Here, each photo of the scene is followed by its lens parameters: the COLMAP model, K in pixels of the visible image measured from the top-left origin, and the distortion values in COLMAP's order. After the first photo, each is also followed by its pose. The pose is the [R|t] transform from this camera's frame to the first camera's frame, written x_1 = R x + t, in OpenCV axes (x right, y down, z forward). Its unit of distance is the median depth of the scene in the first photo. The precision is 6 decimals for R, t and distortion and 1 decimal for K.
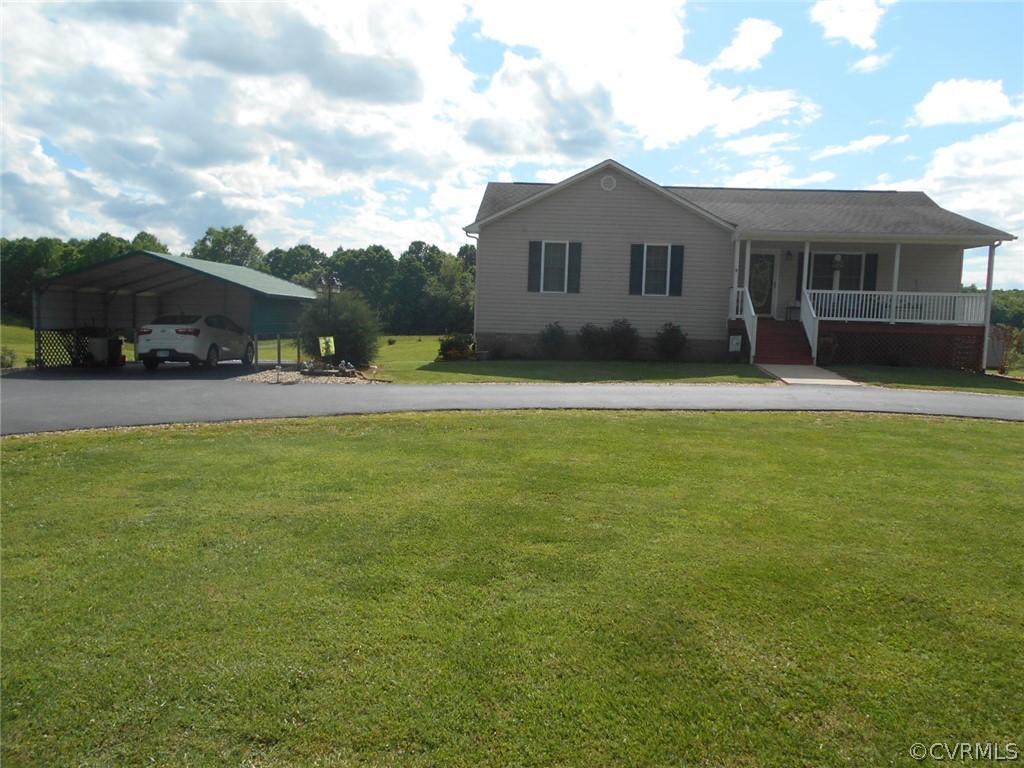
lens RADIAL K [[751.1, 0, 513.9], [0, 751.1, 365.3], [0, 0, 1]] dist [-0.000957, 0.001265]
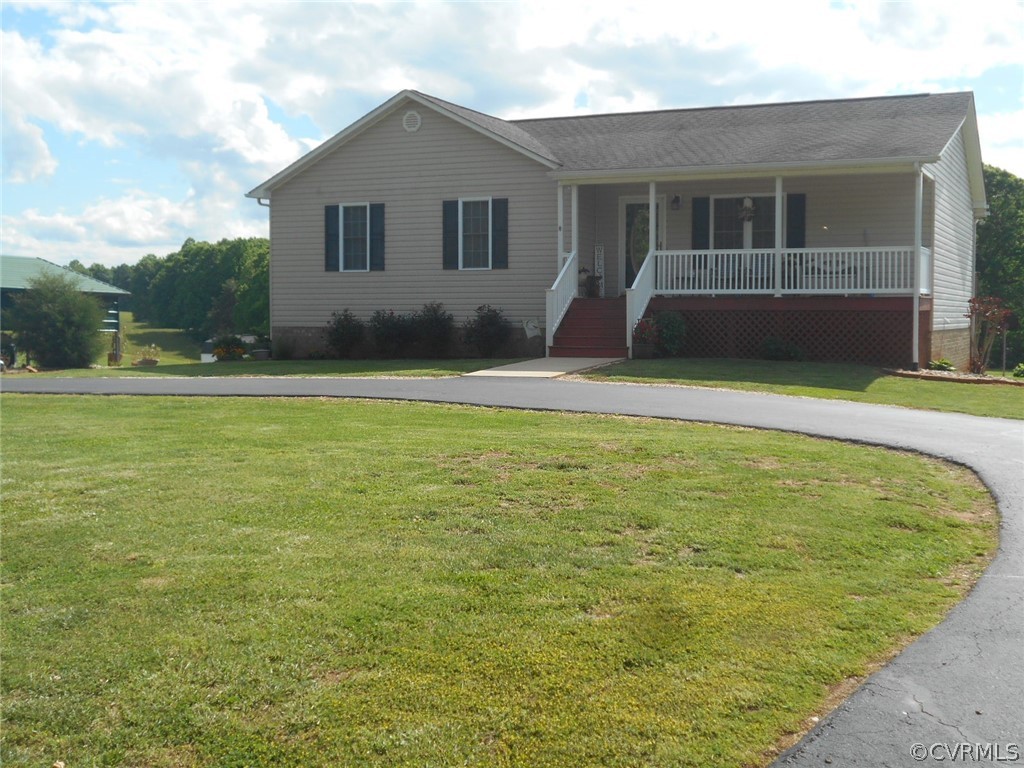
lens RADIAL K [[1246.5, 0, 512.0], [0, 1246.5, 384.0], [0, 0, 1]] dist [-0.081726, -0.002761]
pose [[0.937162, -0.009962, -0.348753, 0.641393], [0.000359, 0.999619, -0.027589, 0.050965], [0.348895, 0.025730, 0.936808, -0.110942]]
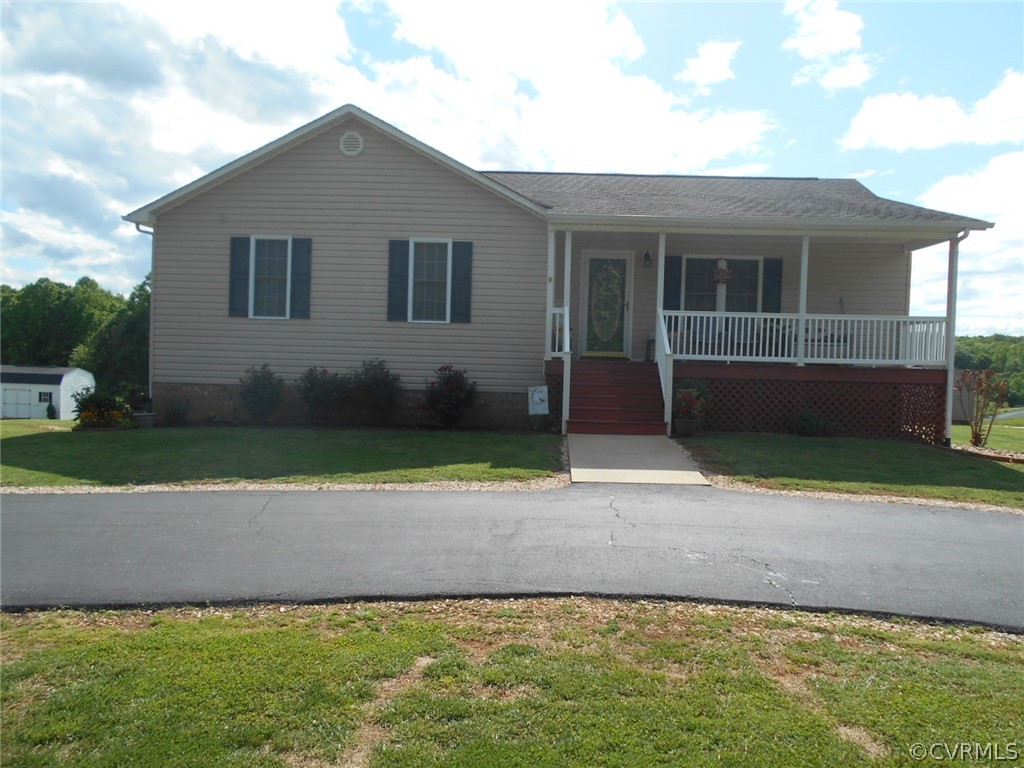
lens RADIAL K [[778.7, 0, 491.4], [0, 778.7, 380.0], [0, 0, 1]] dist [-0.066379, 0.078812]
pose [[0.999774, -0.004206, 0.020851, 0.227000], [0.005110, 0.999040, -0.043497, -0.016535], [-0.020648, 0.043594, 0.998836, 0.357317]]
